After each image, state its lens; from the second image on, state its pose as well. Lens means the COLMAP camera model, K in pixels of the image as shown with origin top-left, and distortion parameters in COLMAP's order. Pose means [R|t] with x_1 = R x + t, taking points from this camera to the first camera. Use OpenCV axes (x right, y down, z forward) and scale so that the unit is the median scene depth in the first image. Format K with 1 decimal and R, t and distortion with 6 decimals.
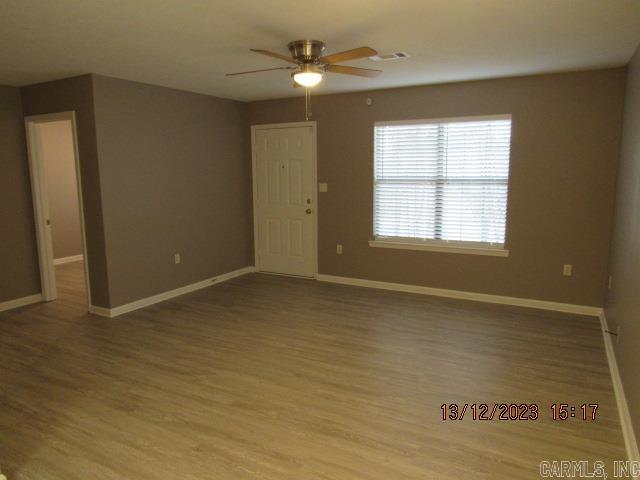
lens RADIAL K [[459.2, 0, 316.7], [0, 459.2, 244.5], [0, 0, 1]] dist [-0.015309, -0.009414]
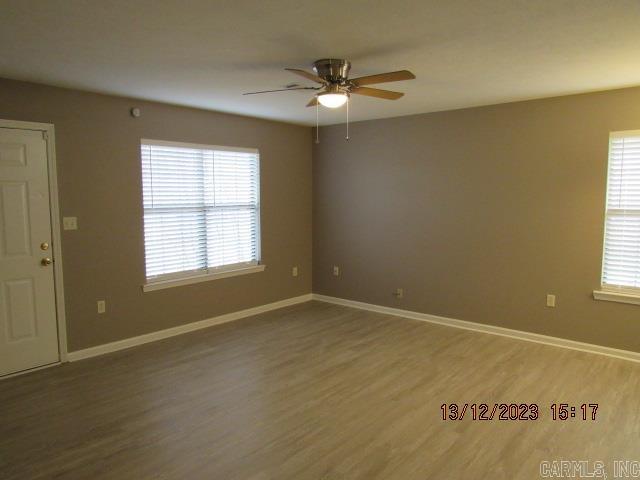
lens RADIAL K [[459.2, 0, 323.1], [0, 459.2, 239.3], [0, 0, 1]] dist [-0.015309, -0.009414]
pose [[0.198312, -0.089876, 0.976010, -0.658500], [0.163575, 0.984857, 0.057455, -0.090953], [-0.966393, 0.148256, 0.210010, 0.580801]]
